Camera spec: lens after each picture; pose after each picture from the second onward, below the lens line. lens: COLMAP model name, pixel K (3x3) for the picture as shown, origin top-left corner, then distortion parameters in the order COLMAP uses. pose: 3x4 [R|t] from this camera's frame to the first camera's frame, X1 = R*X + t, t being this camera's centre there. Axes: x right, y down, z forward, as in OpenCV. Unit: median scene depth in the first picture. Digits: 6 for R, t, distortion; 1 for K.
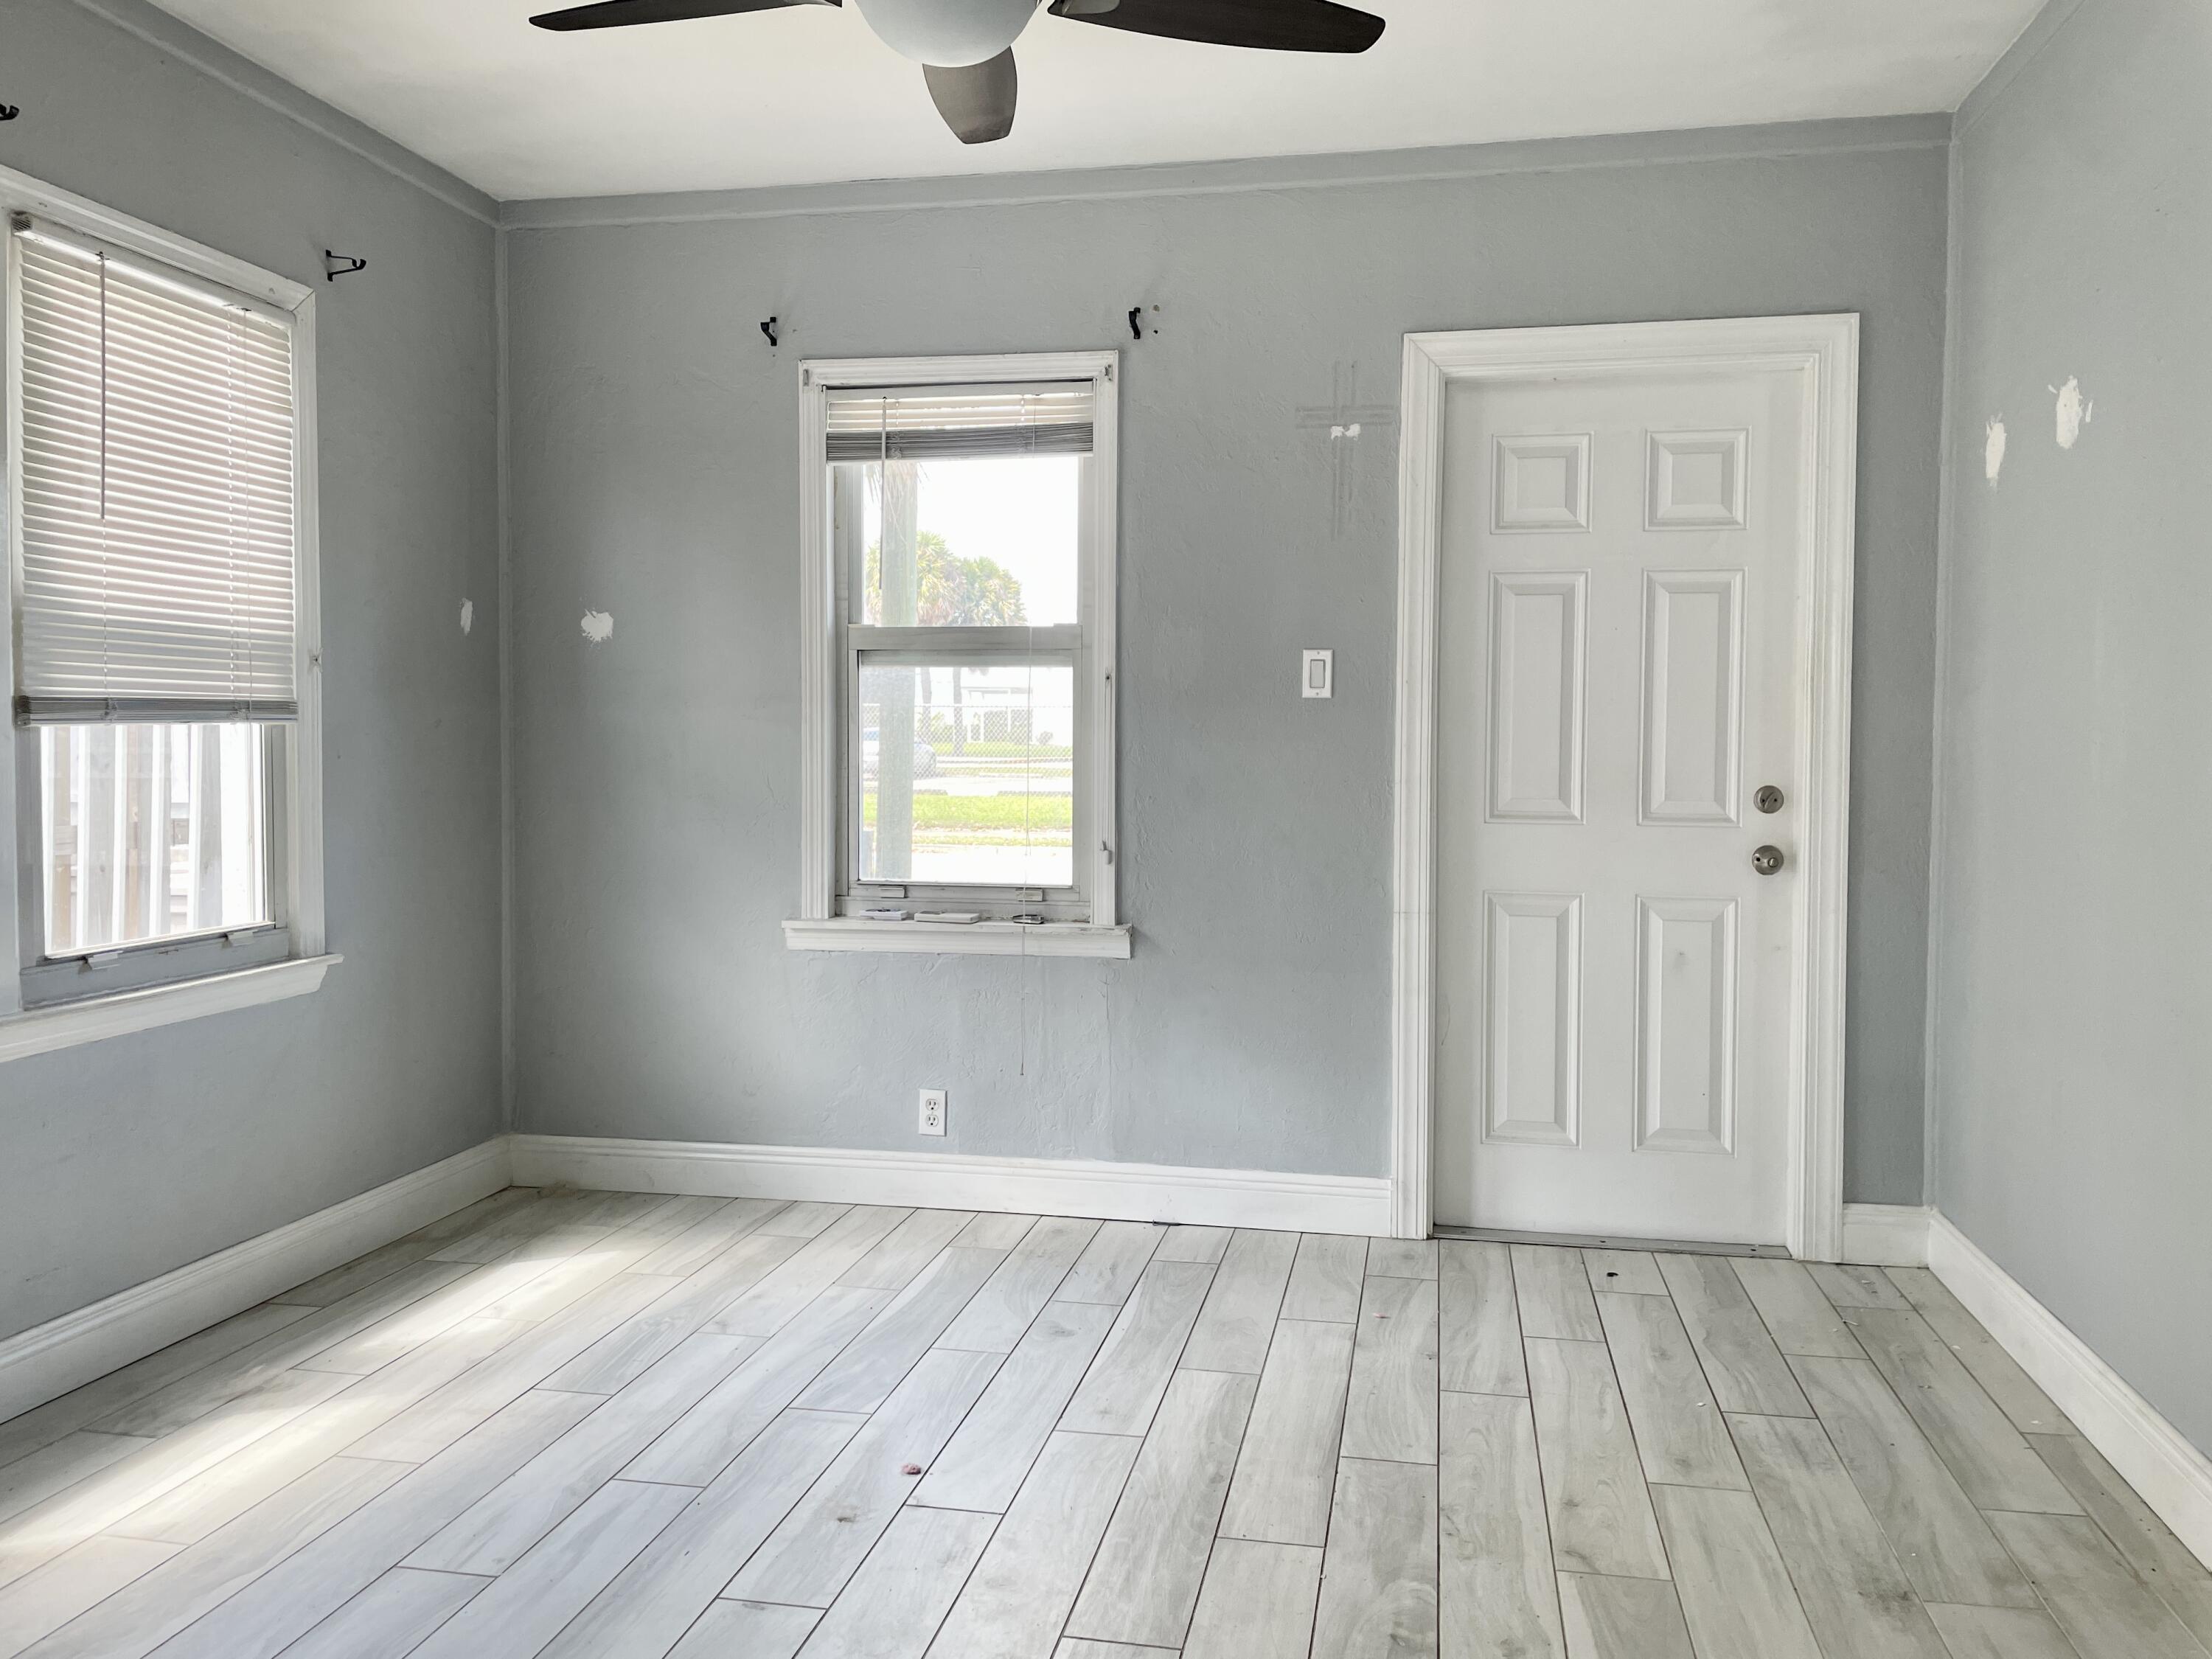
lens RADIAL K [[1703.8, 0, 1109.0], [0, 1703.8, 819.1], [0, 0, 1]] dist [0.001316, -0.001932]
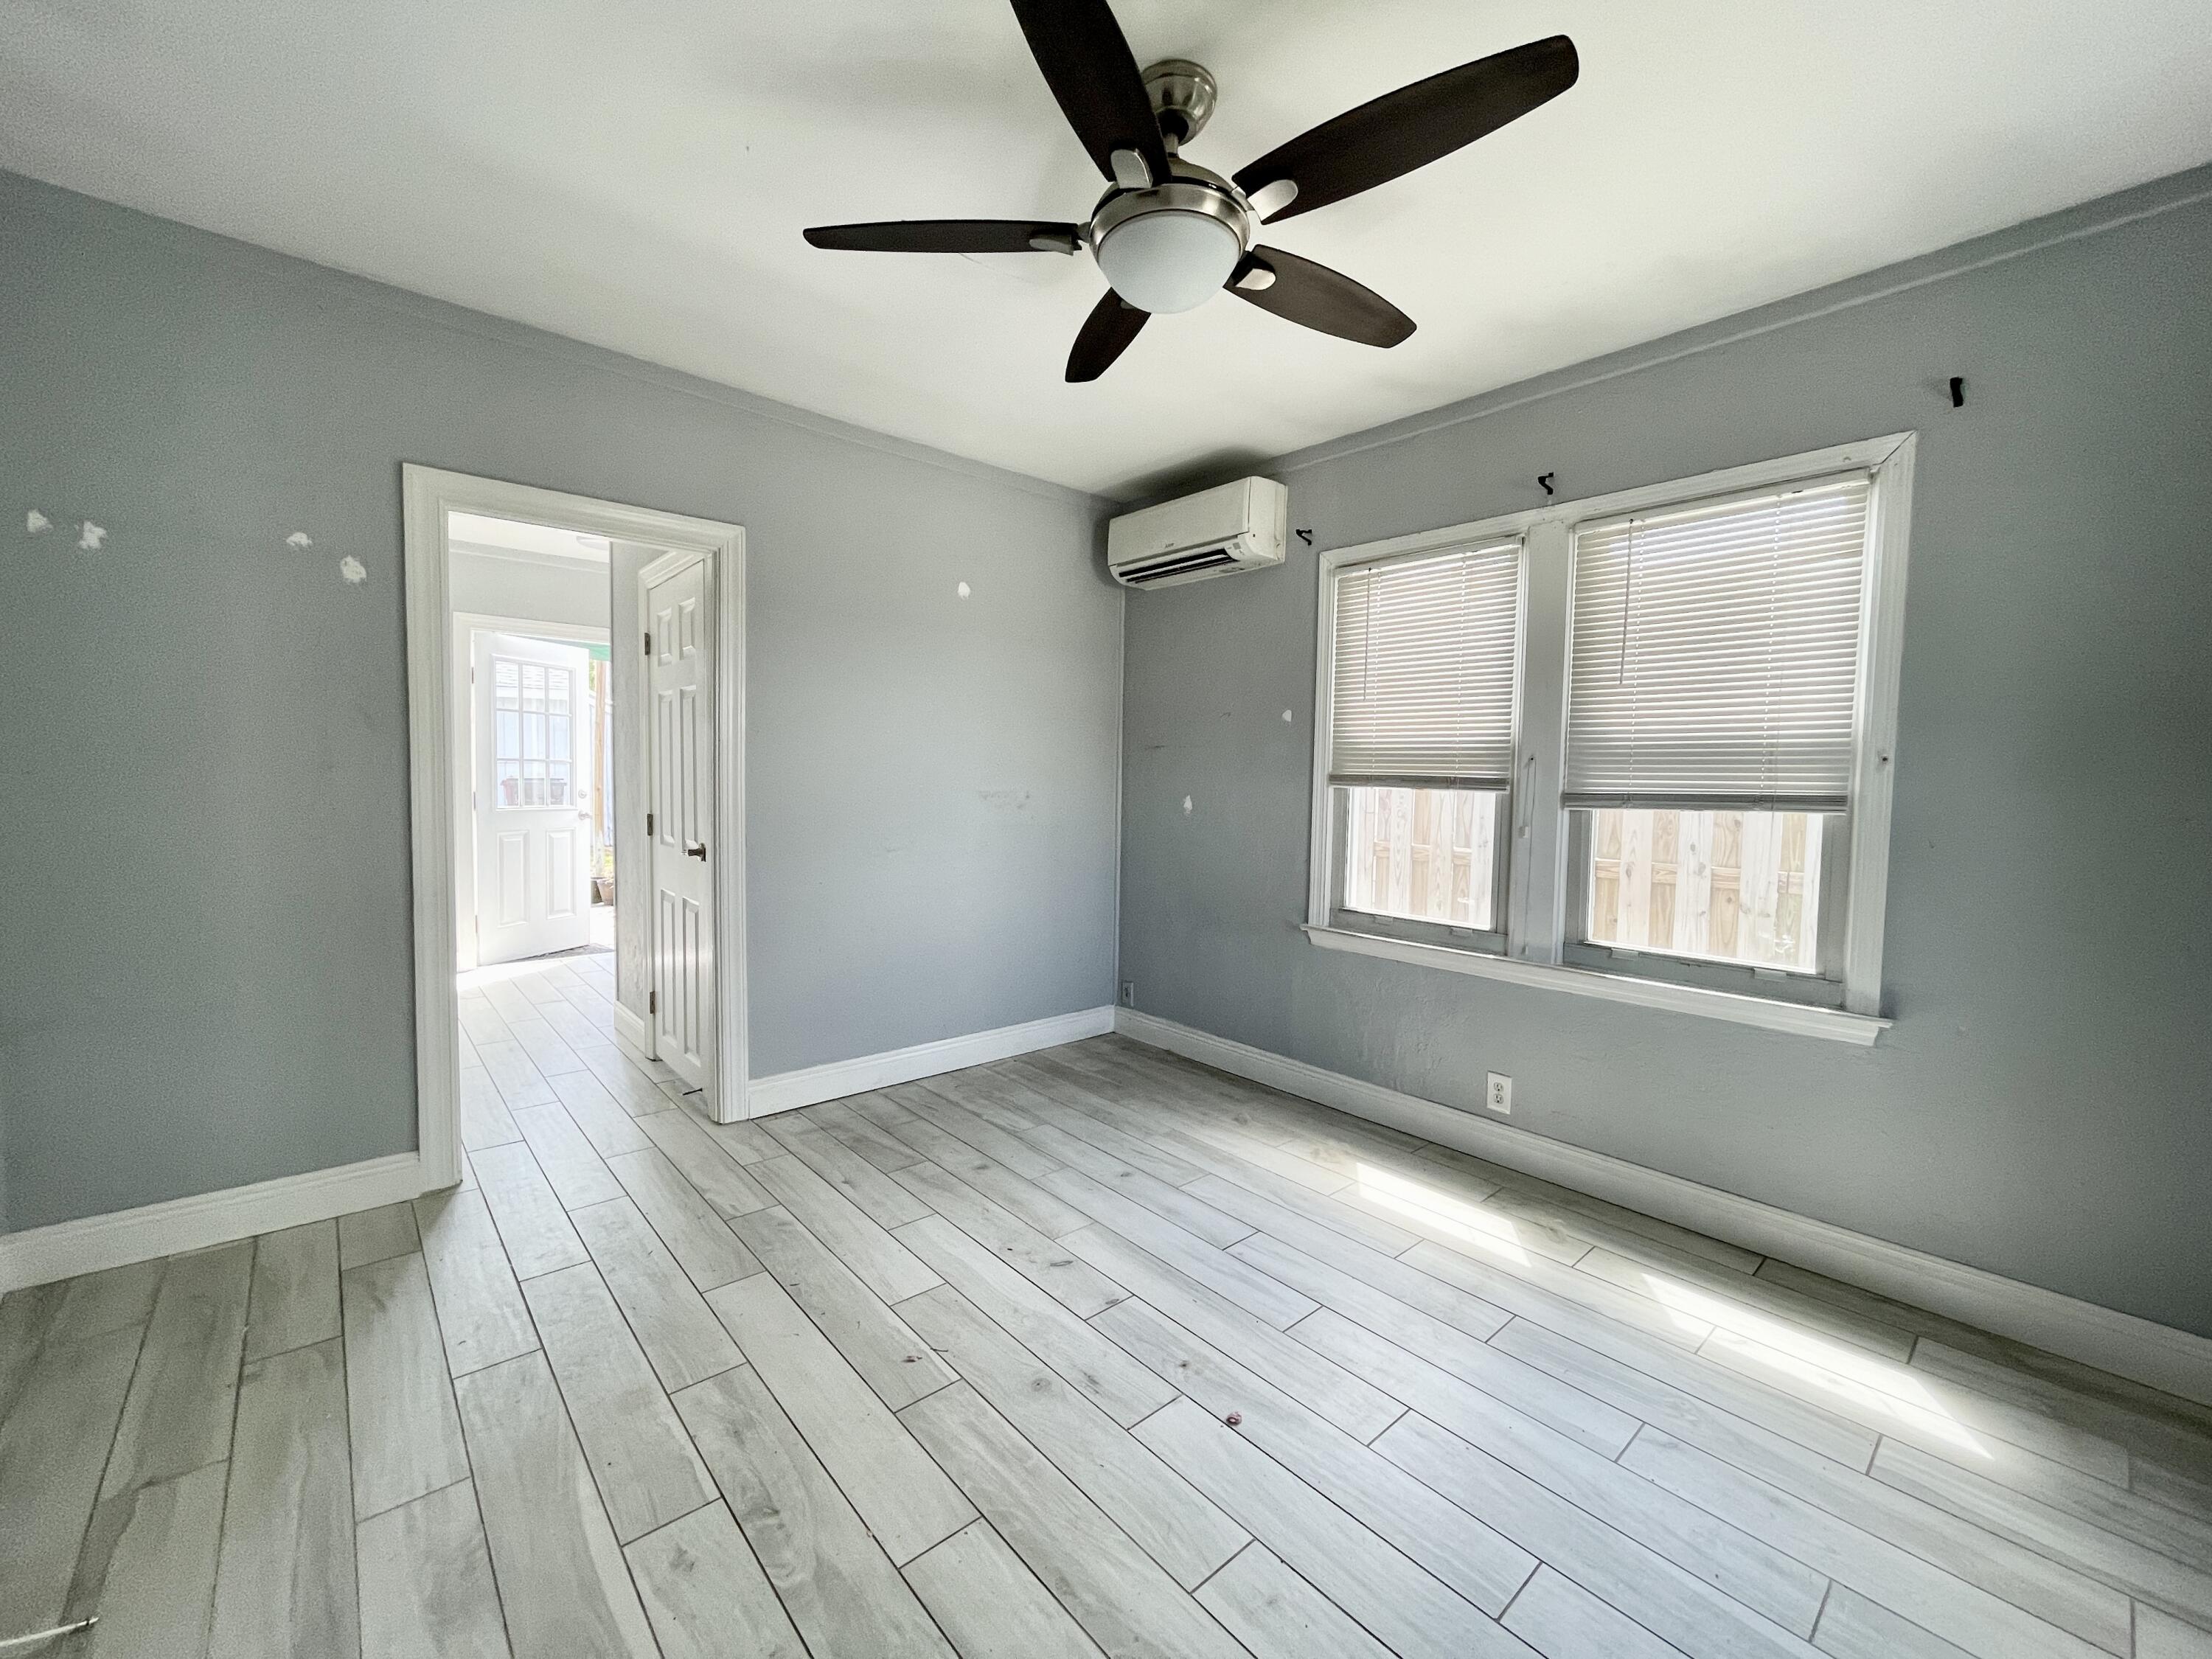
lens RADIAL K [[888.7, 0, 1110.5], [0, 888.7, 832.6], [0, 0, 1]] dist [-0.011664, -0.000030]
pose [[-0.607731, 0.034329, -0.793401, 0.366478], [-0.056092, 0.994714, 0.086005, -0.075920], [0.792160, 0.096771, -0.602593, 1.080976]]
